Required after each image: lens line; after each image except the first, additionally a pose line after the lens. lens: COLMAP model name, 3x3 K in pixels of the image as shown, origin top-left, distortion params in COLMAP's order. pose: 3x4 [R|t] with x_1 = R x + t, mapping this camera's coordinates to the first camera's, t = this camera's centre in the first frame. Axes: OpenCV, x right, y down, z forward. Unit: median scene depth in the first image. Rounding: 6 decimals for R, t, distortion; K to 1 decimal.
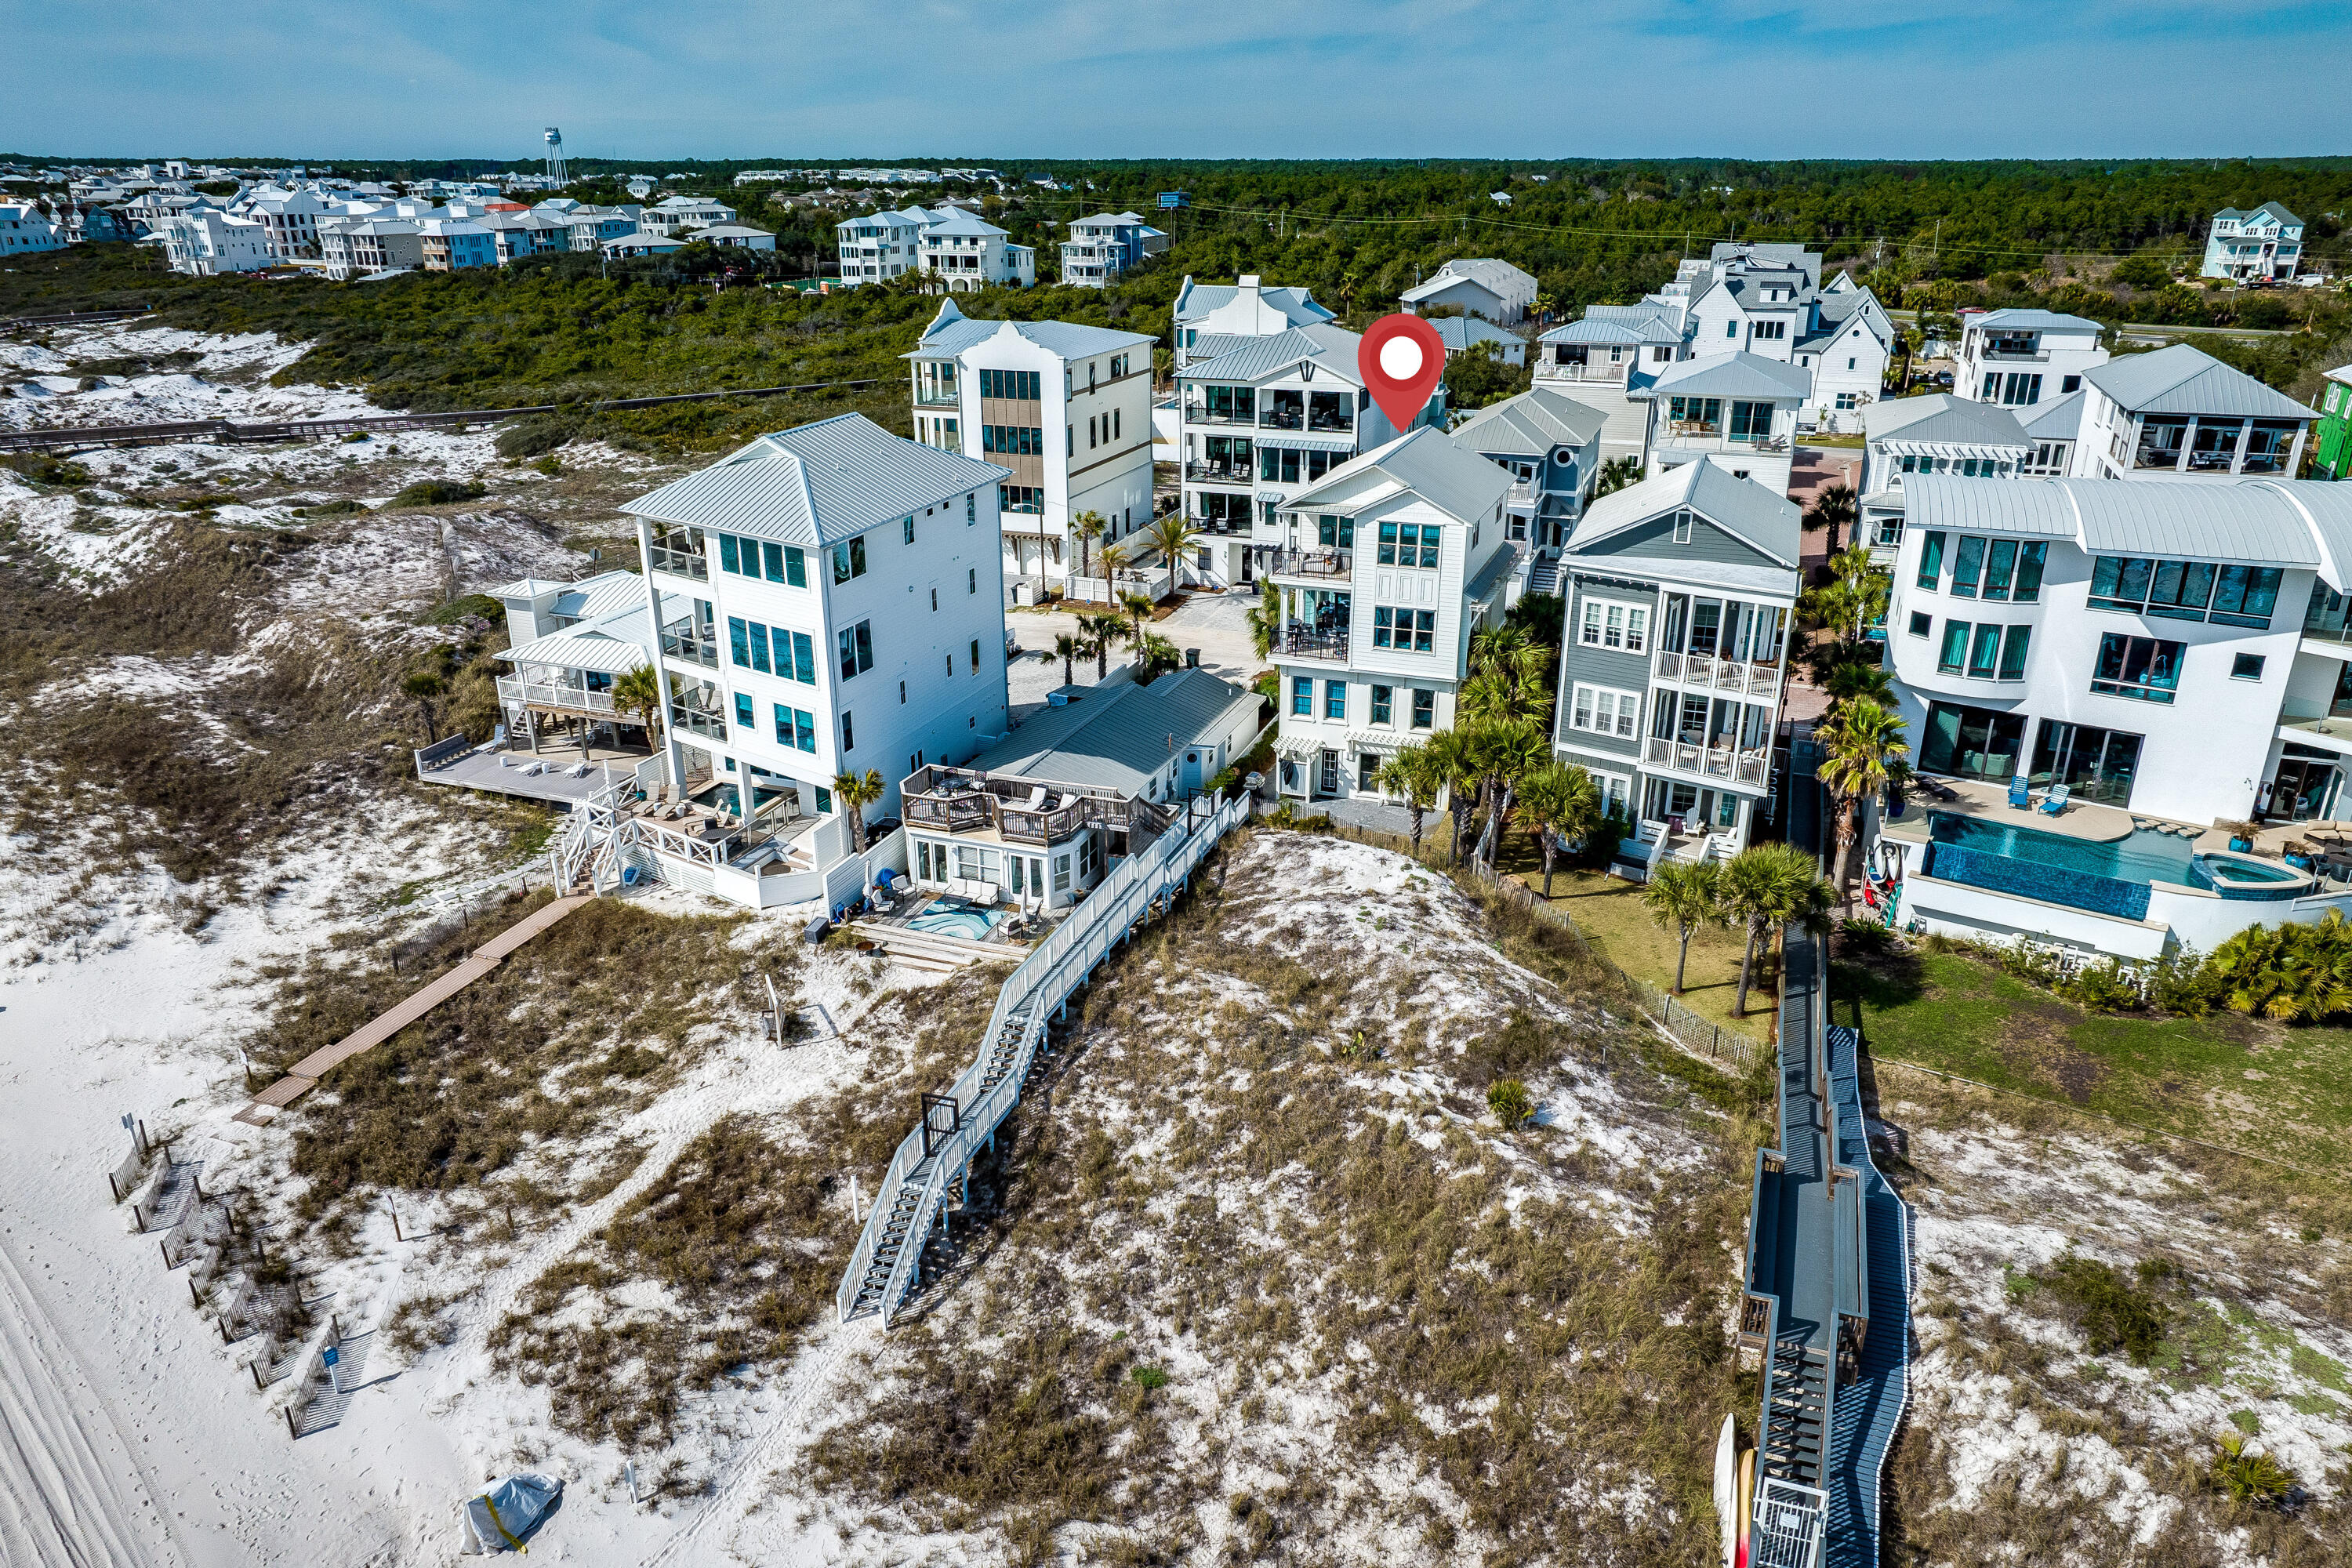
lens RADIAL K [[1607.8, 0, 1219.3], [0, 1607.8, 790.4], [0, 0, 1]] dist [-0.013929, -0.002562]
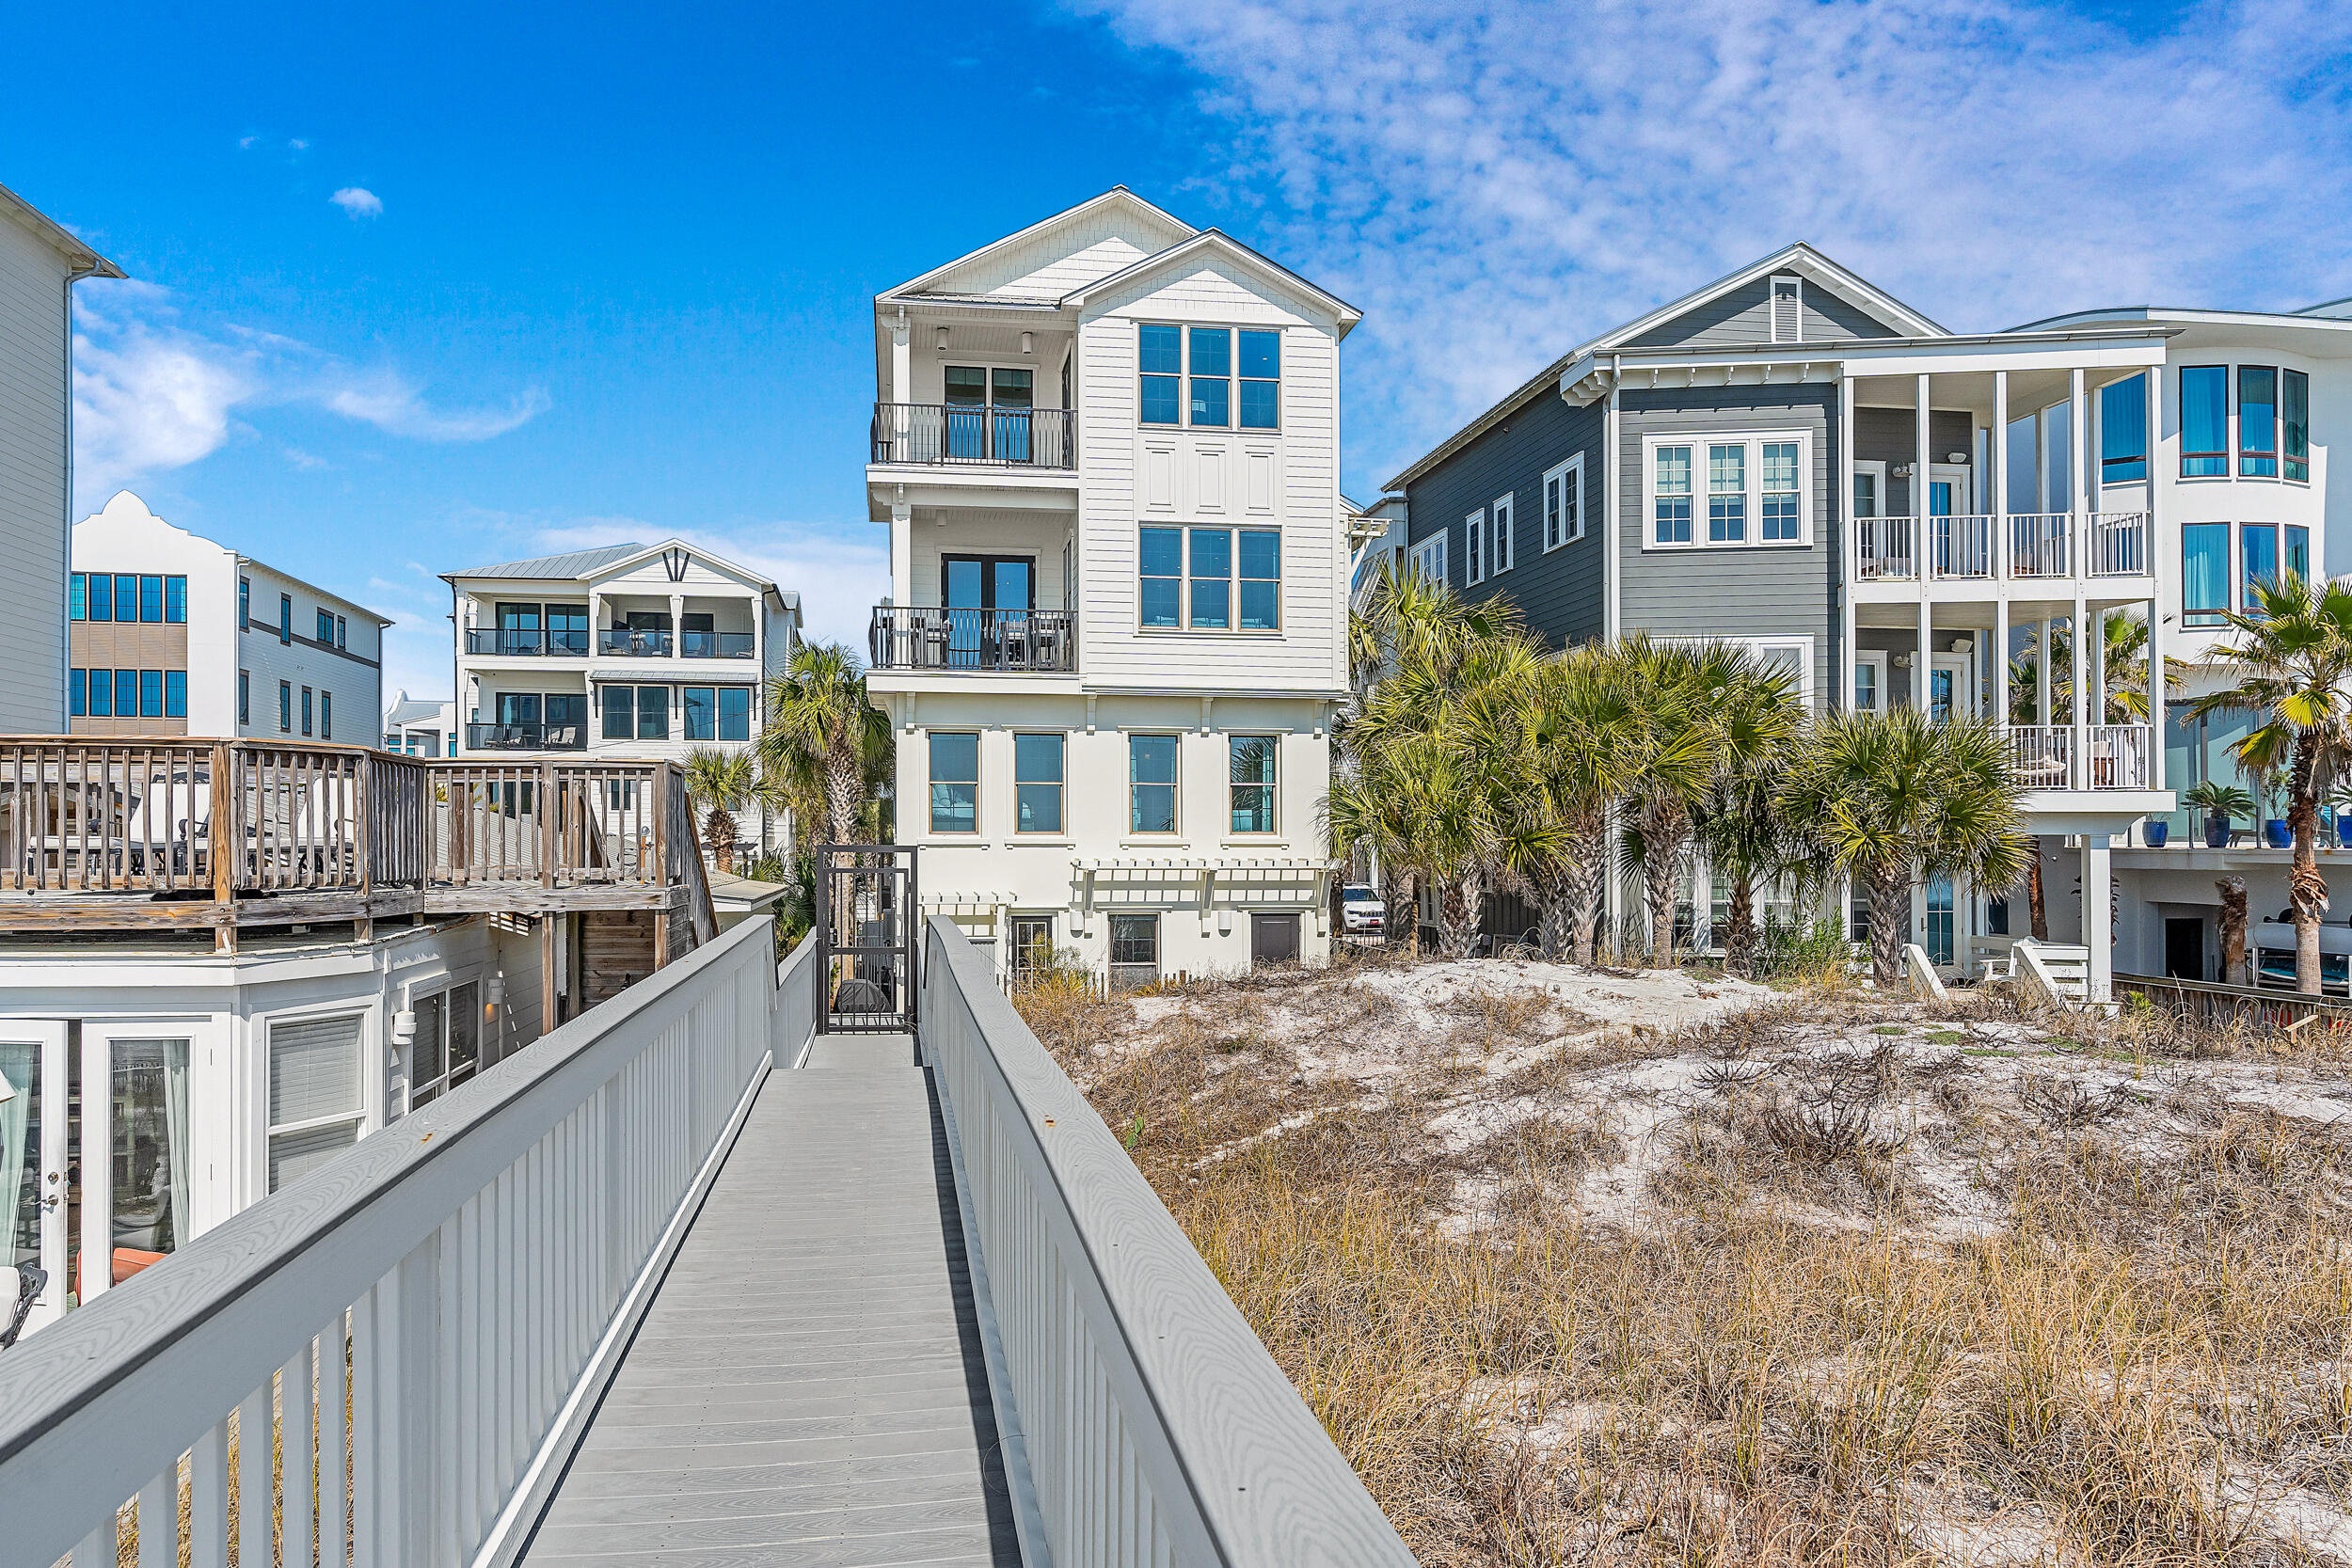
lens RADIAL K [[1406.0, 0, 1067.6], [0, 1406.0, 836.1], [0, 0, 1]] dist [0.001016, 0.000712]
pose [[0.895795, -0.002616, 0.444460, -0.086332], [0.166694, 0.928969, -0.330499, 0.081656], [-0.412025, 0.370149, 0.832601, 0.785009]]
